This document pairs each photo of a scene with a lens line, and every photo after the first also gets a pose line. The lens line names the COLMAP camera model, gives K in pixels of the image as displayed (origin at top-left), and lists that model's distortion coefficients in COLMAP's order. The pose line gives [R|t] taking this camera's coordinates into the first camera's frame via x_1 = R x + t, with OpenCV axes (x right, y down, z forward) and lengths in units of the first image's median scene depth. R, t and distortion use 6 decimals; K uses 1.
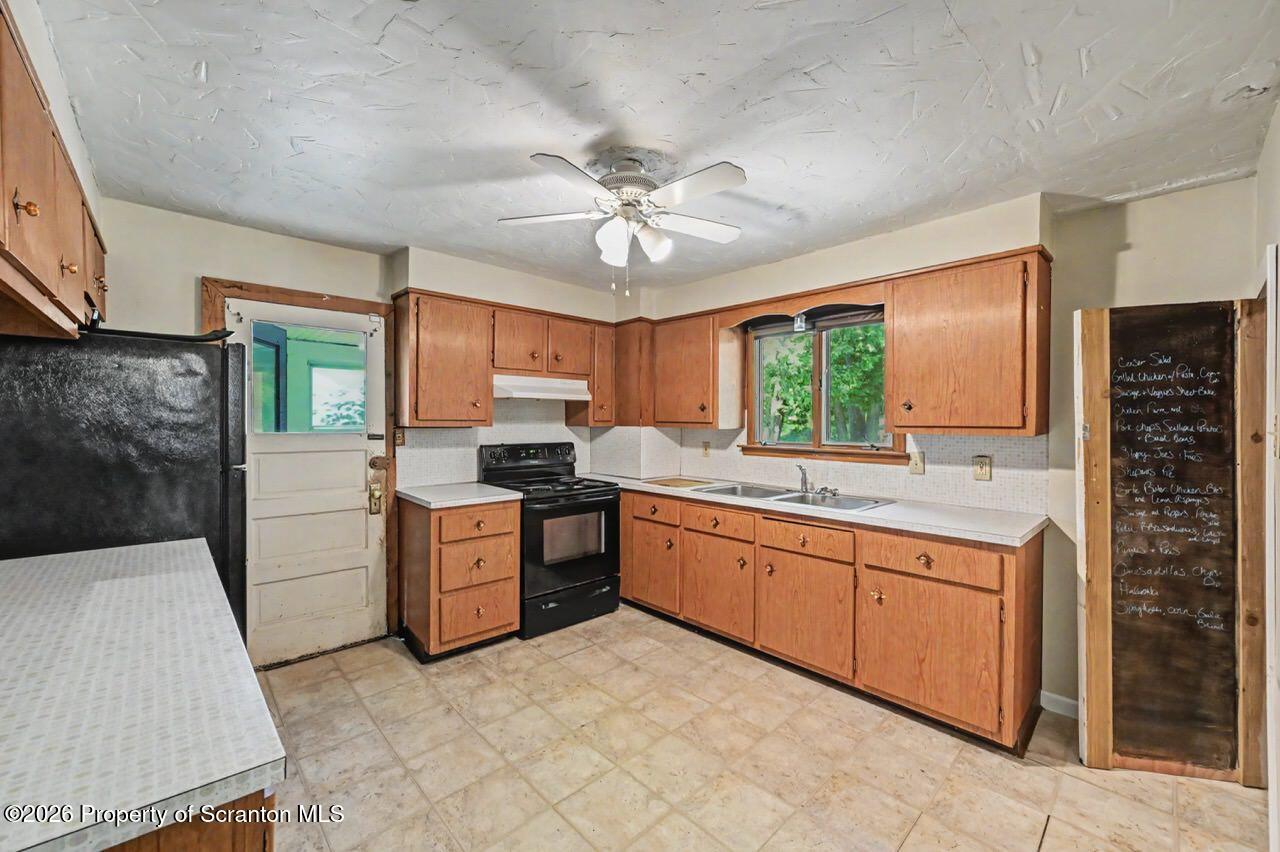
lens RADIAL K [[496.5, 0, 634.8], [0, 496.5, 425.9], [0, 0, 1]] dist [0.001786, 0.000308]
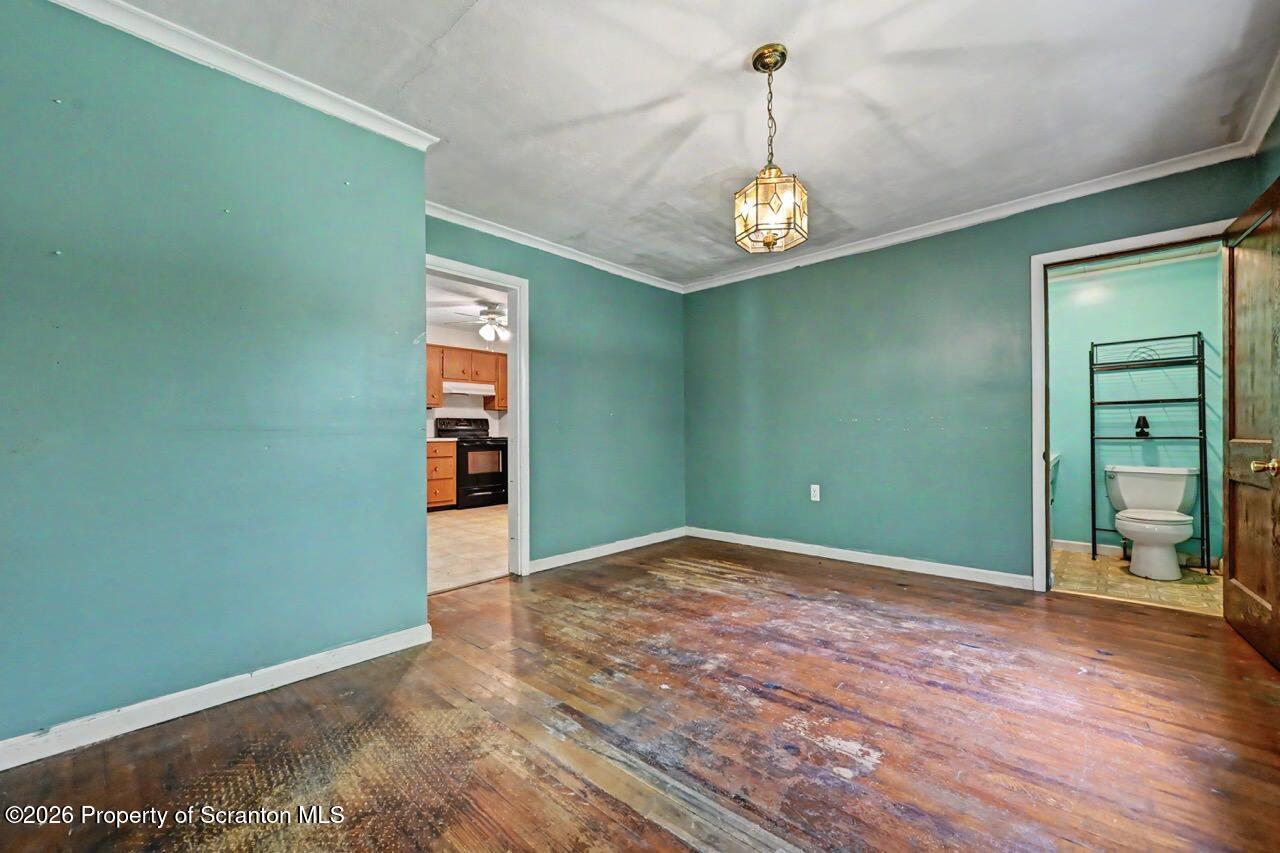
lens RADIAL K [[496.5, 0, 635.7], [0, 496.5, 428.0], [0, 0, 1]] dist [0.001786, 0.000308]
pose [[0.995819, -0.009502, 0.090854, 0.293941], [0.010591, 0.999878, -0.011510, 0.110342], [-0.090734, 0.012424, 0.995798, -1.018914]]
